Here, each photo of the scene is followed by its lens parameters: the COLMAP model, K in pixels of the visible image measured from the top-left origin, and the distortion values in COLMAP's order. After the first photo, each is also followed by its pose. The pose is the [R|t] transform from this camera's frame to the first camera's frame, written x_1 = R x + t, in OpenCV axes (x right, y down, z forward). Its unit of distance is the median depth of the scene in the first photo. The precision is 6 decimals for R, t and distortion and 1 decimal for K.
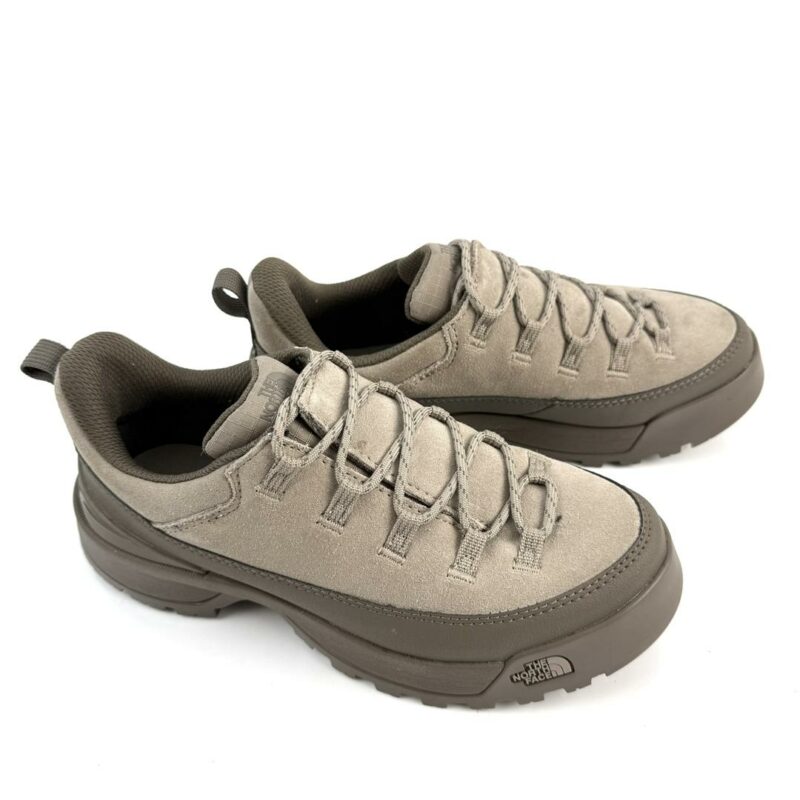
lens RADIAL K [[772.8, 0, 400.0], [0, 772.8, 400.0], [0, 0, 1]] dist [0.079051, -0.002479]
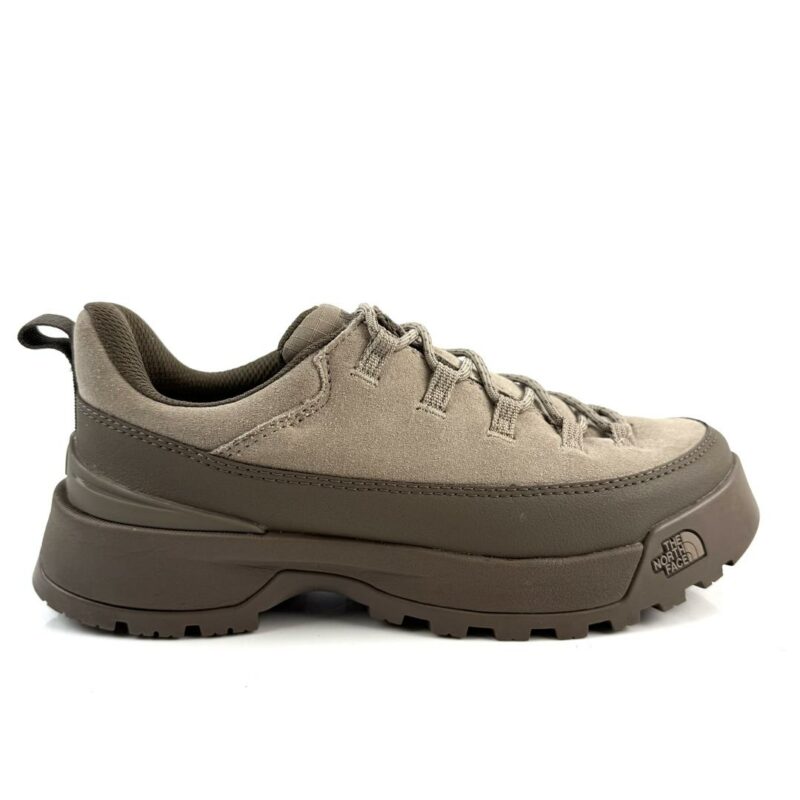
lens RADIAL K [[772.8, 0, 400.0], [0, 772.8, 400.0], [0, 0, 1]] dist [0.079051, -0.002479]
pose [[0.939773, -0.007813, 0.341709, -0.420293], [0.193976, 0.835338, -0.514376, 0.589168], [-0.281424, 0.549681, 0.786544, 0.275918]]
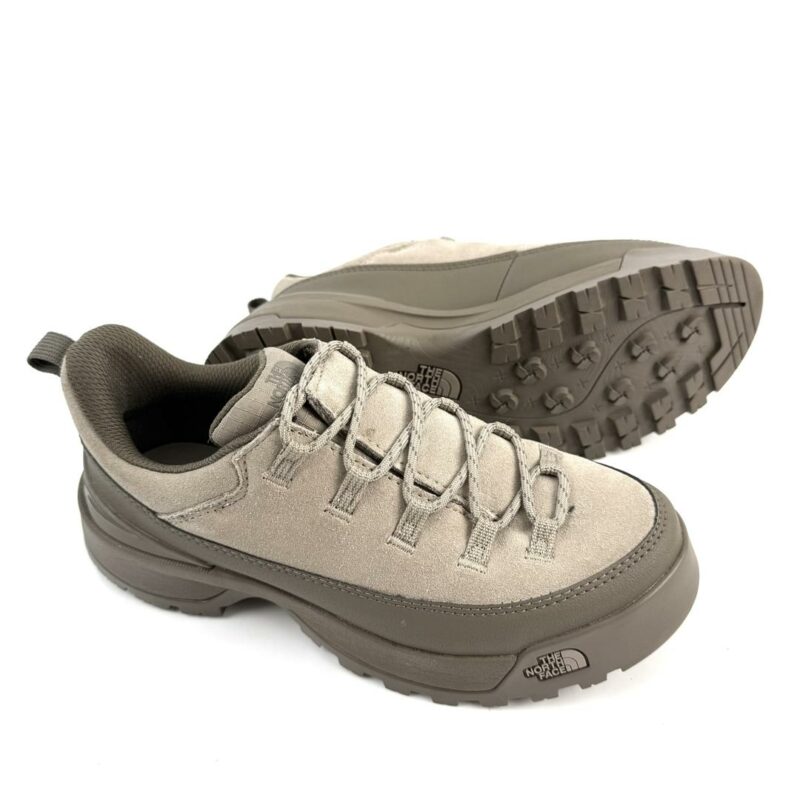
lens RADIAL K [[772.8, 0, 400.0], [0, 772.8, 400.0], [0, 0, 1]] dist [0.079051, -0.002479]
pose [[0.999971, -0.001429, -0.007472, -0.004281], [0.001104, 0.999063, -0.043276, 0.058242], [0.007527, 0.043267, 0.999035, 0.013792]]
